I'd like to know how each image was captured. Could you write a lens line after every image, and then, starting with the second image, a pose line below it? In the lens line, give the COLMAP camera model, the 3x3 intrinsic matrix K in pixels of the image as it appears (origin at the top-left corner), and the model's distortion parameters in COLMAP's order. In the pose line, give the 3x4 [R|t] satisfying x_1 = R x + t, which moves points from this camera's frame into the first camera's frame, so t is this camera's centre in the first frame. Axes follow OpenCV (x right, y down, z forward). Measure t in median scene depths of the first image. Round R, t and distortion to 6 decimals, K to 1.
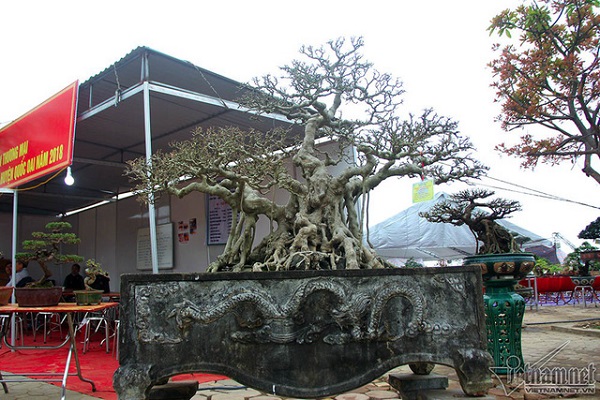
lens RADIAL K [[520.6, 0, 288.5], [0, 520.6, 200.4], [0, 0, 1]] dist [-0.094150, 0.004144]
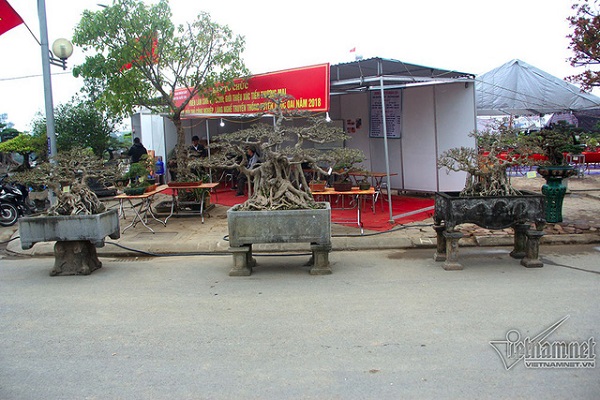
lens RADIAL K [[491.8, 0, 287.4], [0, 491.8, 201.8], [0, 0, 1]] dist [-0.181264, 0.136740]
pose [[0.990235, 0.015763, -0.138517, -0.377714], [0.027280, 0.952468, 0.303415, -0.349734], [0.136716, -0.304231, 0.942737, -0.935847]]
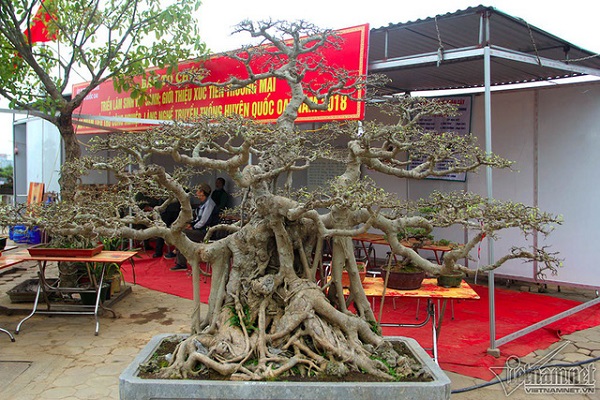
lens RADIAL K [[607.2, 0, 288.2], [0, 607.2, 202.1], [0, 0, 1]] dist [-0.047455, 0.027594]
pose [[0.996268, 0.047847, -0.071836, -0.556007], [-0.031580, 0.976643, 0.212534, -0.179967], [0.080327, -0.209473, 0.974509, -0.149648]]
